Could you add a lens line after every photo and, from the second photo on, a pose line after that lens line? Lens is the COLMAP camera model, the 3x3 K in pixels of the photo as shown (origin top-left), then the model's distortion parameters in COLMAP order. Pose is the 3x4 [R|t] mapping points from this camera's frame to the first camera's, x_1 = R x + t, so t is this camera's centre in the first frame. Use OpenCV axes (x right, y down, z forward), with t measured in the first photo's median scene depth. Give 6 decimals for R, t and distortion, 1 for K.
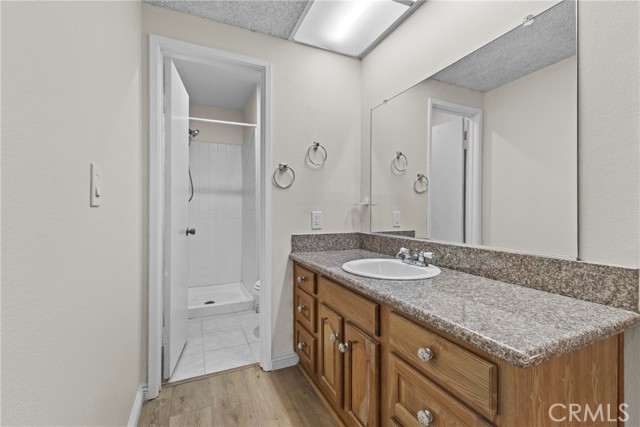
lens RADIAL K [[278.5, 0, 320.4], [0, 278.5, 210.1], [0, 0, 1]] dist [0.006920, -0.000099]
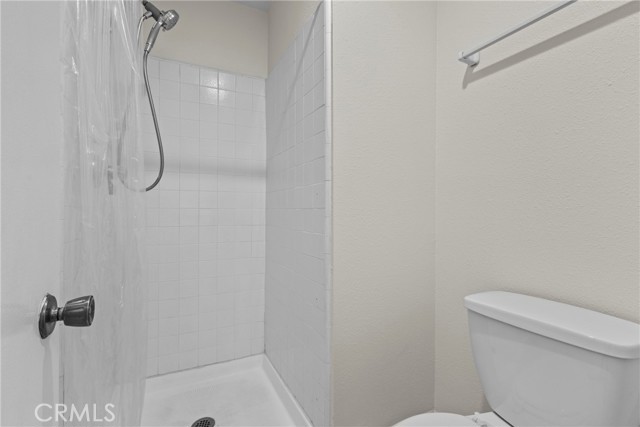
lens RADIAL K [[278.5, 0, 320.4], [0, 278.5, 210.1], [0, 0, 1]] dist [0.006920, -0.000099]
pose [[0.999909, 0.001786, -0.013341, -0.181973], [-0.001812, 0.999997, -0.001920, 0.002514], [0.013337, 0.001944, 0.999909, 0.513269]]
